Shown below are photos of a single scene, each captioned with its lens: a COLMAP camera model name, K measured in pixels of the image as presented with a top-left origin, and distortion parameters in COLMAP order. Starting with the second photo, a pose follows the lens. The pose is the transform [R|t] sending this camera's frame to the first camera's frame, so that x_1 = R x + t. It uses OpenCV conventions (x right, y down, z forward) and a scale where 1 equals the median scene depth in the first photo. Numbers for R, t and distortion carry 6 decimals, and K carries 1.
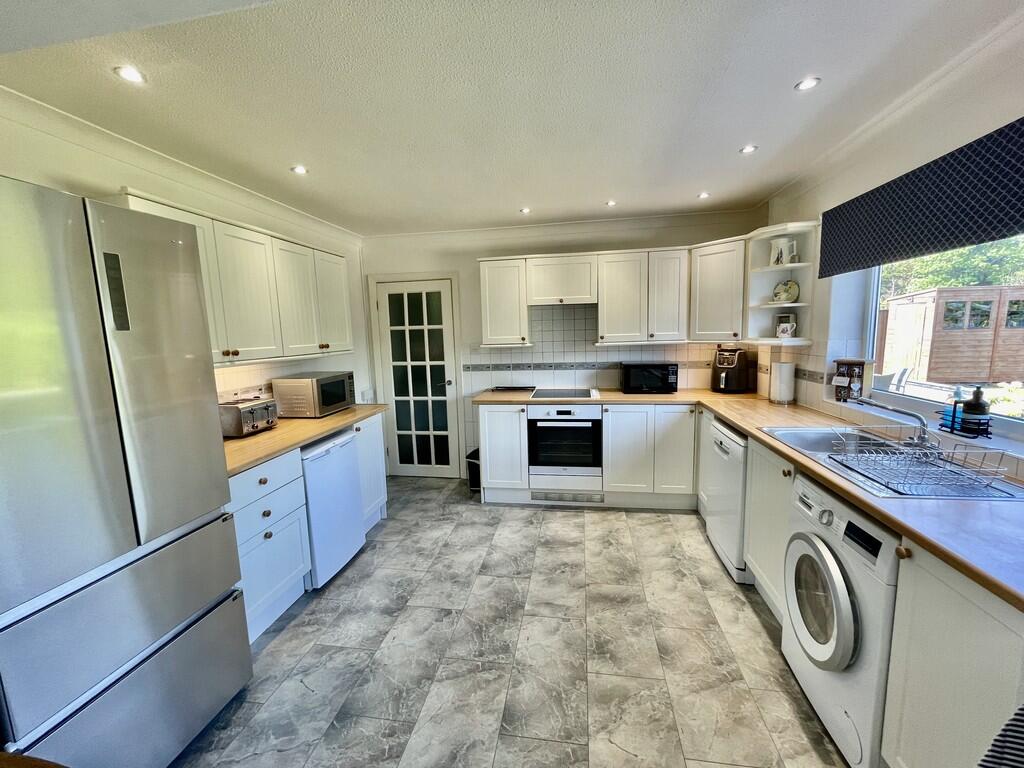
lens RADIAL K [[414.1, 0, 512.1], [0, 414.1, 384.2], [0, 0, 1]] dist [-0.000463, -0.000056]
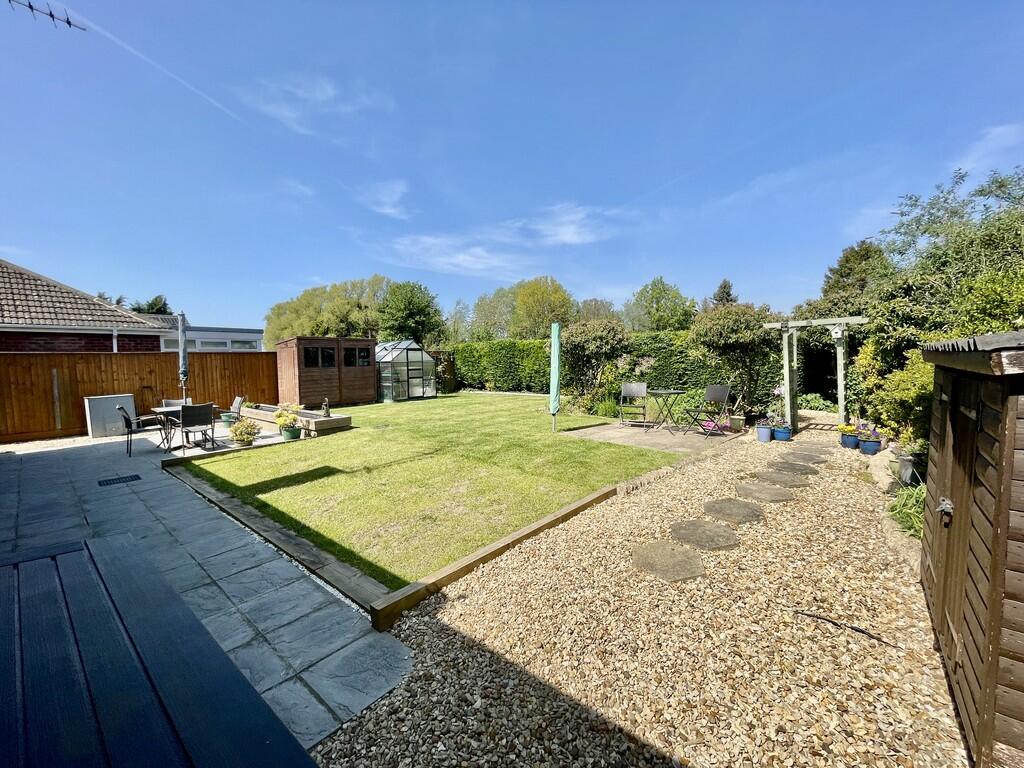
lens RADIAL K [[414.1, 0, 512.3], [0, 414.1, 386.2], [0, 0, 1]] dist [-0.000463, -0.000056]
pose [[0.502715, -0.038224, 0.863607, 0.214403], [0.115928, 0.992979, -0.023533, 0.038448], [-0.856644, 0.111946, 0.503617, -0.247356]]
